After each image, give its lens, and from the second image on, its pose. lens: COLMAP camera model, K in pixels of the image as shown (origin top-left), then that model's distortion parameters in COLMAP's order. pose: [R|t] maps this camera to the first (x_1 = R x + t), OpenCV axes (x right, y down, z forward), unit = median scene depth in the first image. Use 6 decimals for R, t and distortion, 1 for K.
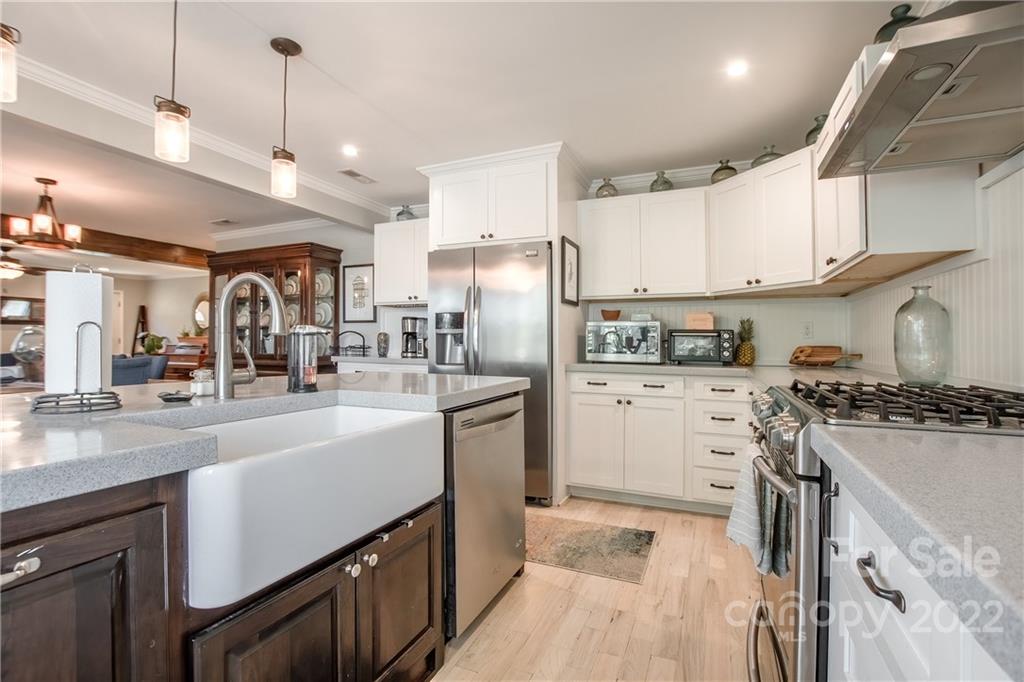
lens RADIAL K [[459.9, 0, 511.4], [0, 459.9, 343.4], [0, 0, 1]] dist [-0.022376, 0.002706]
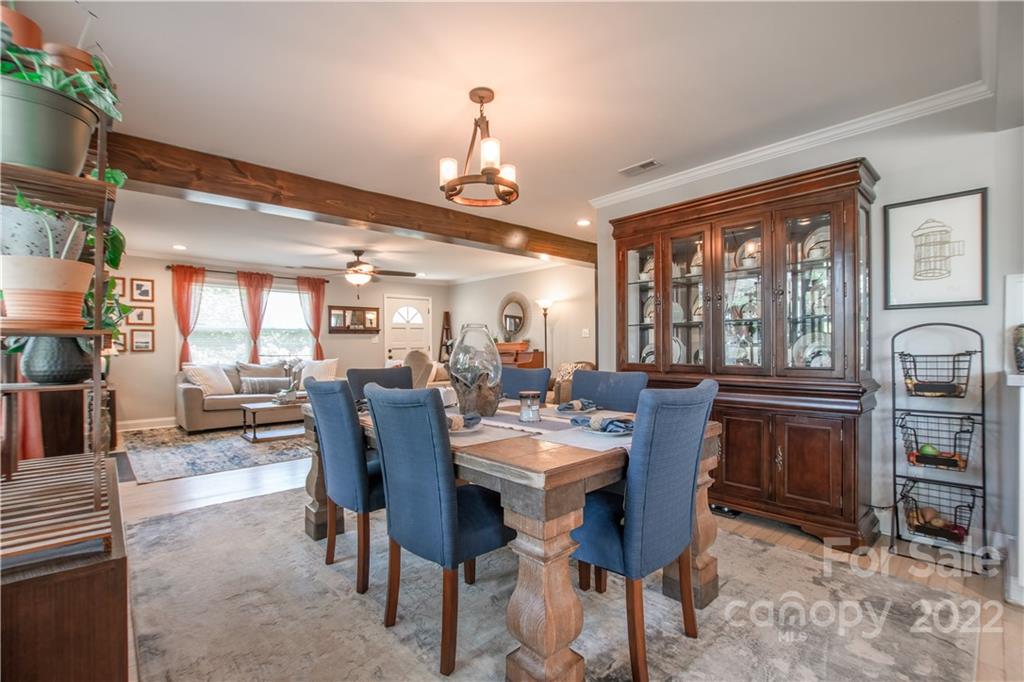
lens RADIAL K [[459.9, 0, 515.5], [0, 459.9, 351.4], [0, 0, 1]] dist [-0.022376, 0.002706]
pose [[0.911774, -0.011594, -0.410528, -0.677543], [0.015676, 0.999855, 0.006579, -0.006728], [0.410392, -0.012434, 0.911824, 0.400360]]
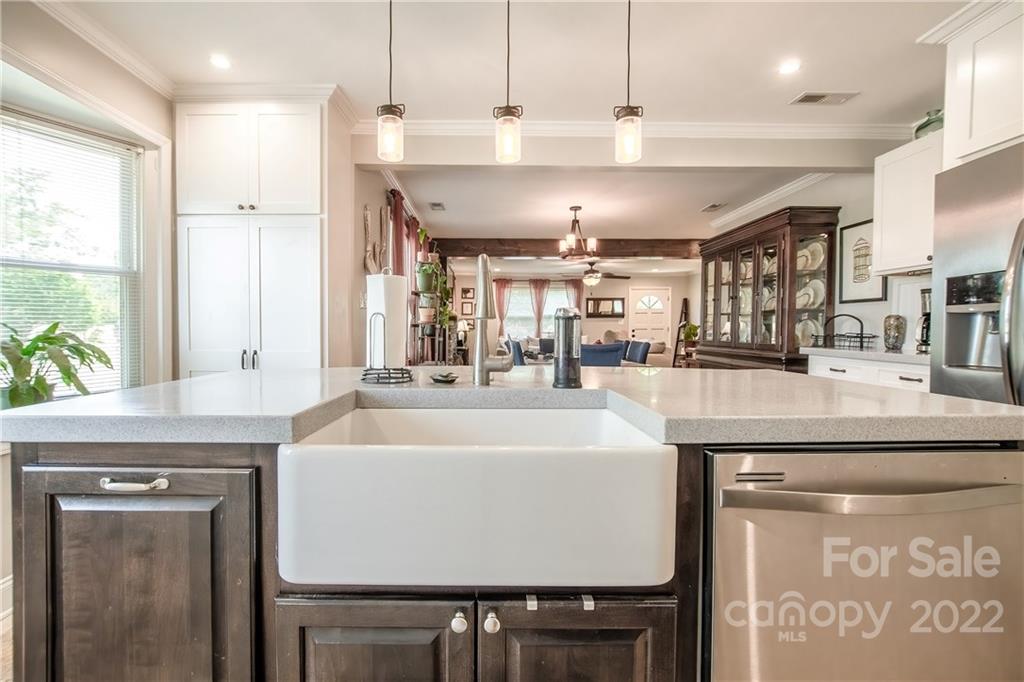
lens RADIAL K [[459.9, 0, 494.1], [0, 459.9, 348.6], [0, 0, 1]] dist [-0.022376, 0.002706]
pose [[0.410132, 0.032909, -0.911432, 0.105124], [0.000783, 0.999336, 0.036435, 0.001677], [0.912026, -0.015657, 0.409834, 0.213402]]
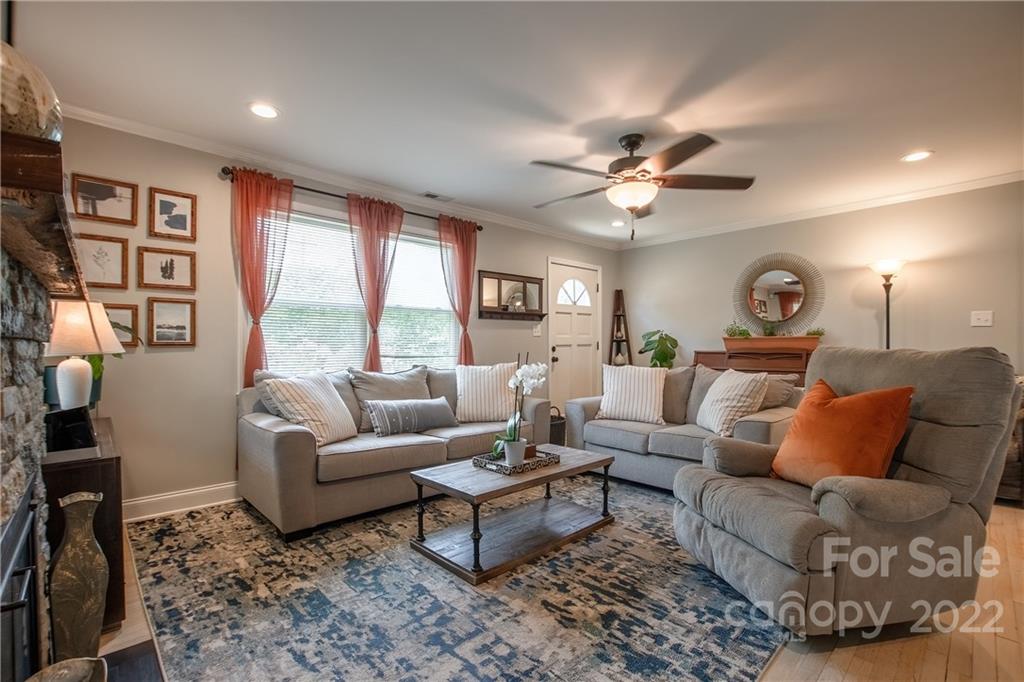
lens RADIAL K [[459.9, 0, 505.0], [0, 459.9, 349.4], [0, 0, 1]] dist [-0.022376, 0.002706]
pose [[0.911877, -0.008166, -0.410382, -1.702842], [0.009823, 0.999950, 0.001930, -0.007470], [0.410346, -0.005791, 0.911911, 0.851258]]
